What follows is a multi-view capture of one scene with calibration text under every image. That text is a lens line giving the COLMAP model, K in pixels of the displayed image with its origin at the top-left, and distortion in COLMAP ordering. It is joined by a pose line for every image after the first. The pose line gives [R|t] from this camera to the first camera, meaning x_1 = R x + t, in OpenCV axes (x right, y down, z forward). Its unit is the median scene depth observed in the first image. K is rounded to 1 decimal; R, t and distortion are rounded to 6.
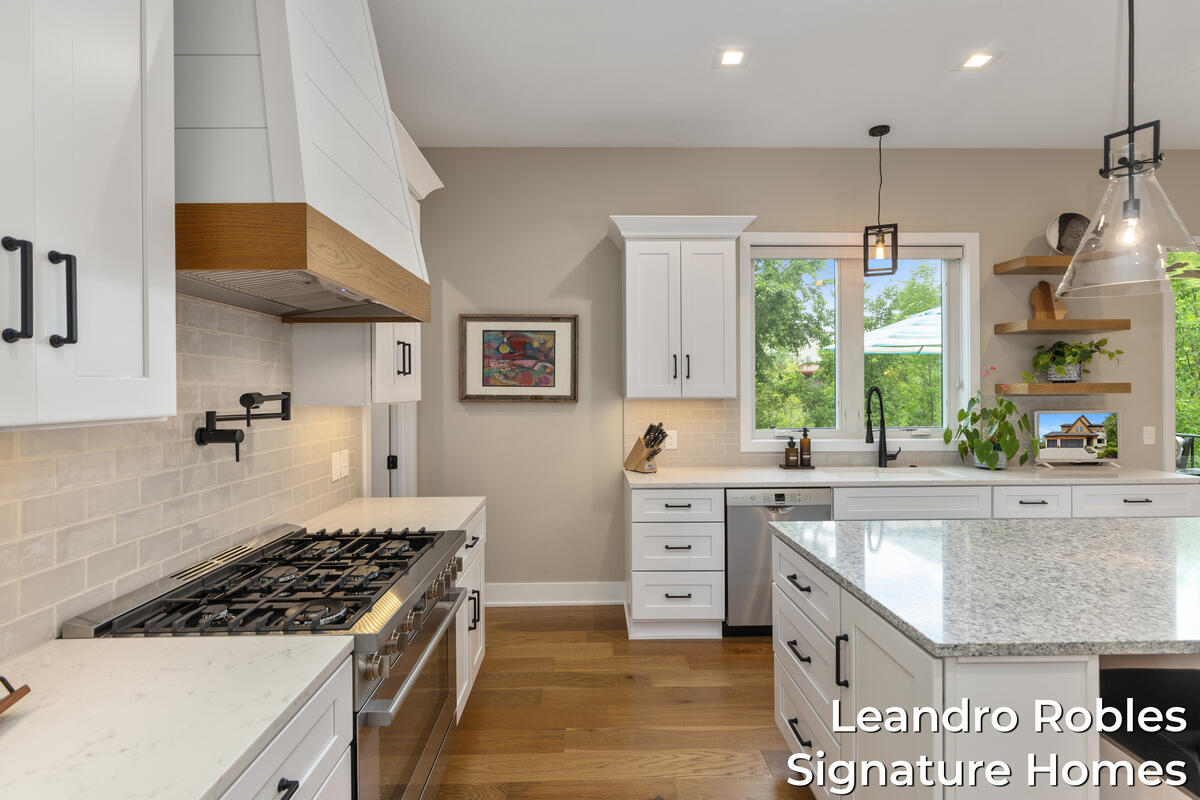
lens RADIAL K [[566.7, 0, 592.6], [0, 566.7, 398.9], [0, 0, 1]] dist [-0.021952, -0.005918]
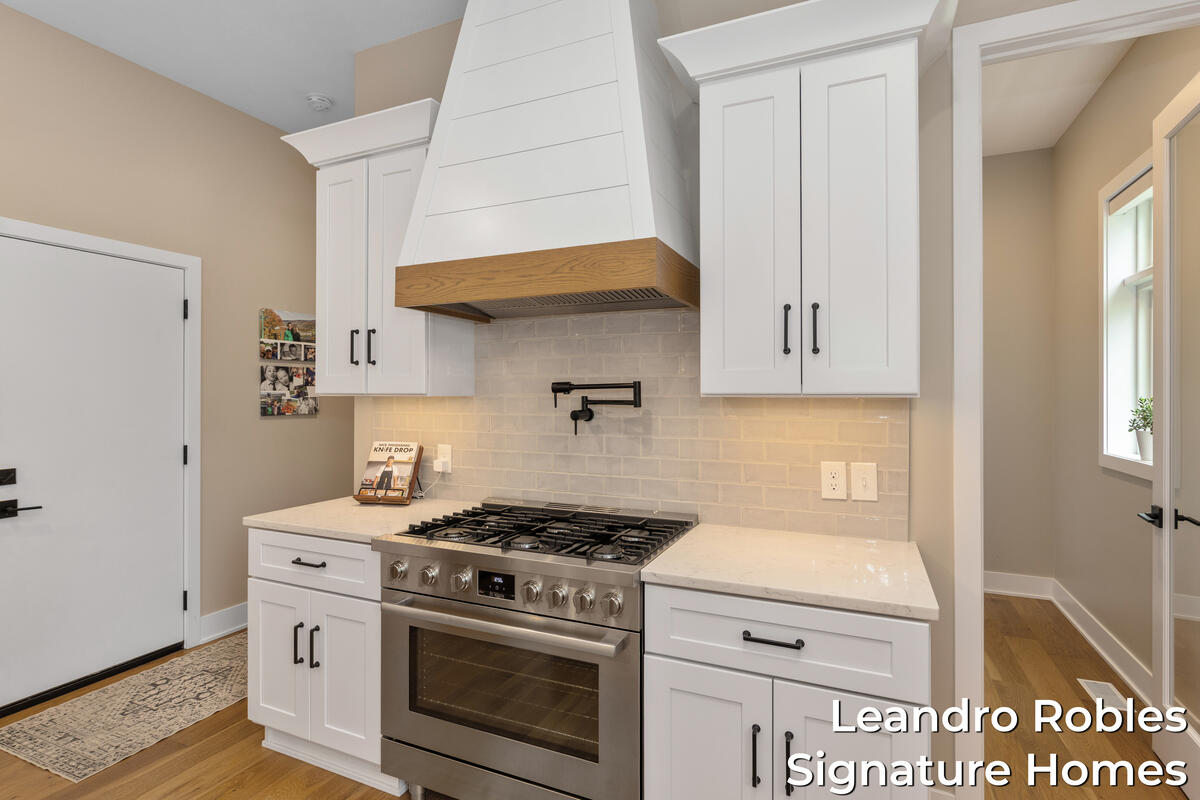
lens RADIAL K [[586.3, 0, 601.9], [0, 586.3, 387.7], [0, 0, 1]] dist [-0.008729, 0.000304]
pose [[-0.405588, -0.003921, -0.914047, 0.260730], [-0.011588, 0.999932, 0.000853, 0.000244], [0.913982, 0.010938, -0.405606, 0.712388]]
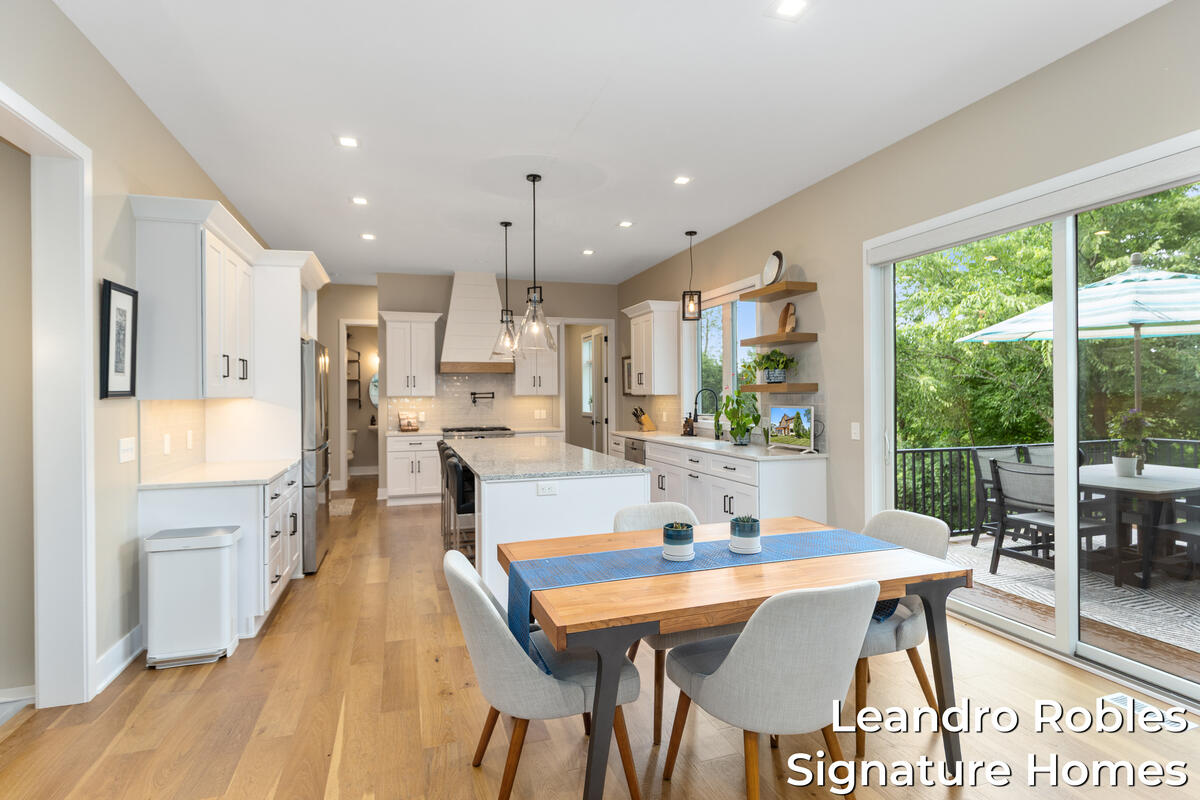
lens RADIAL K [[586.3, 0, 595.1], [0, 586.3, 391.4], [0, 0, 1]] dist [-0.008729, 0.000304]
pose [[0.320435, -0.000388, -0.947271, 1.974546], [-0.008048, 0.999963, -0.003132, -0.004187], [0.947236, 0.008627, 0.320419, 0.160707]]
